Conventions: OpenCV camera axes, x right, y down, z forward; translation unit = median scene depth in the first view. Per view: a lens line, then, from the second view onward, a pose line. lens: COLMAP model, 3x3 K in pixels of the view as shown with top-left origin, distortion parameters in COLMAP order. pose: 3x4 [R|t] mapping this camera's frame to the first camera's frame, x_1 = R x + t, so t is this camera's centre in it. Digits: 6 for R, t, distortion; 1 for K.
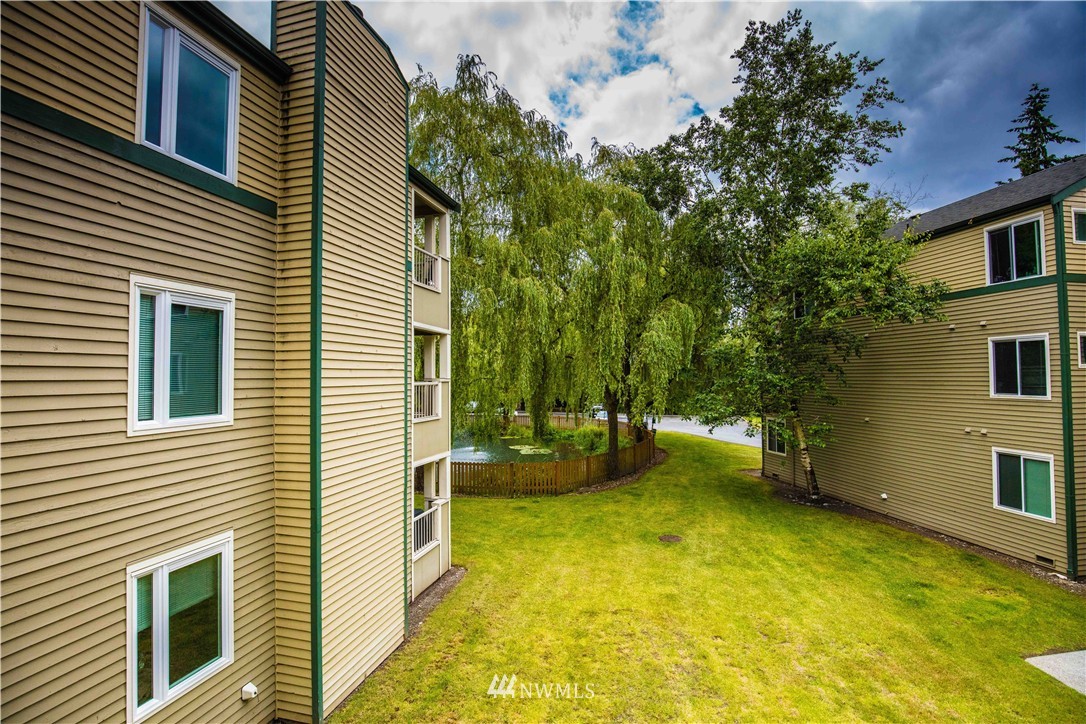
lens RADIAL K [[497.3, 0, 543.0], [0, 497.3, 362.0], [0, 0, 1]] dist [-0.020859, -0.000309]
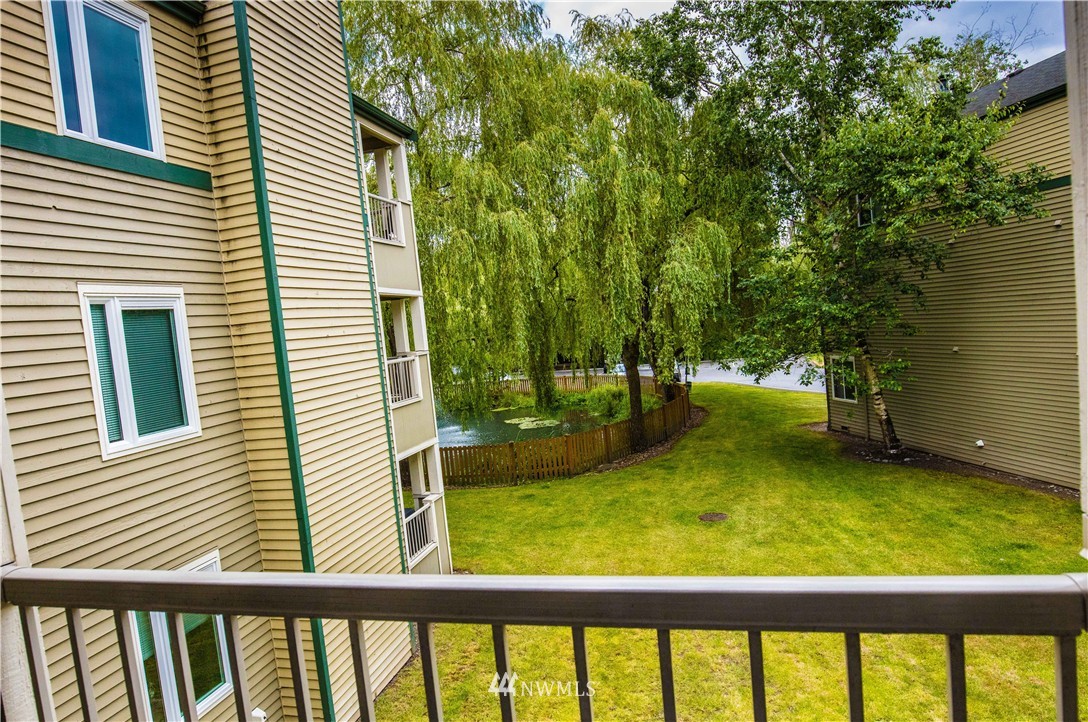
lens RADIAL K [[515.7, 0, 530.4], [0, 515.7, 397.6], [0, 0, 1]] dist [-0.002959, -0.008684]
pose [[0.995099, -0.093211, -0.033019, 0.001933], [0.095936, 0.990956, 0.093817, 0.047609], [0.023975, -0.096525, 0.995042, 0.151110]]
